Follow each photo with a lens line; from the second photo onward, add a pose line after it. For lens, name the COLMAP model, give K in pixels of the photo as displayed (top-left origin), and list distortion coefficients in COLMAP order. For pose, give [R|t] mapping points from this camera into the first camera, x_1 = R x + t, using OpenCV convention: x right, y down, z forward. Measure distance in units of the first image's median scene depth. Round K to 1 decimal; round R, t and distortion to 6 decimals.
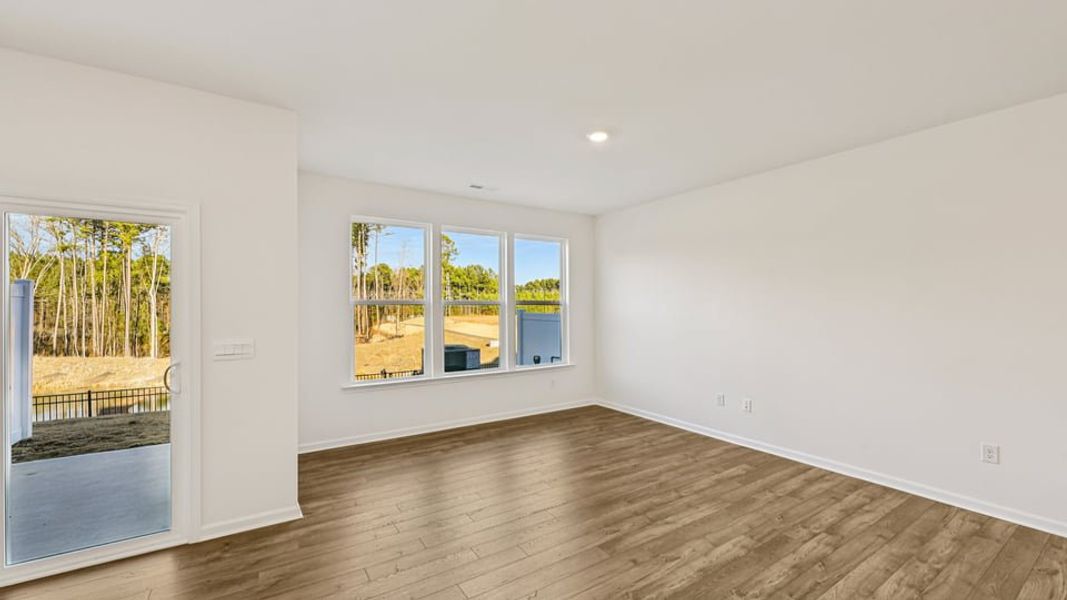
lens RADIAL K [[425.9, 0, 531.8], [0, 425.9, 306.2], [0, 0, 1]] dist [-0.001732, 0.000256]
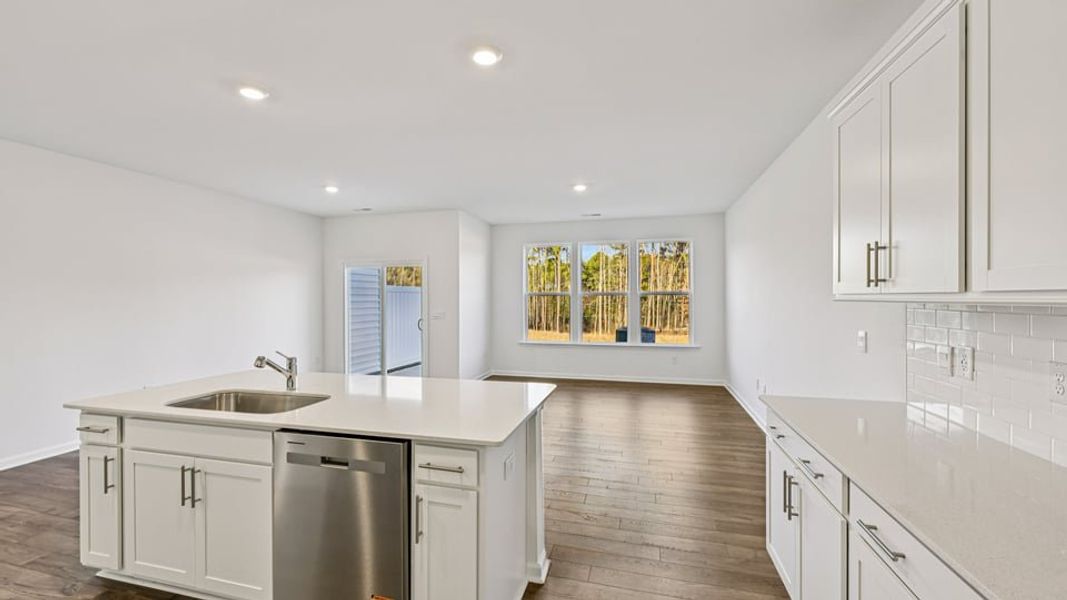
lens RADIAL K [[423.3, 0, 533.5], [0, 423.3, 300.0], [0, 0, 1]] dist [-0.003547, -0.000190]
pose [[0.665390, 0.003322, -0.746489, 1.122634], [0.003697, 0.999963, 0.007745, 0.002624], [0.746487, -0.007913, 0.665353, -0.142618]]
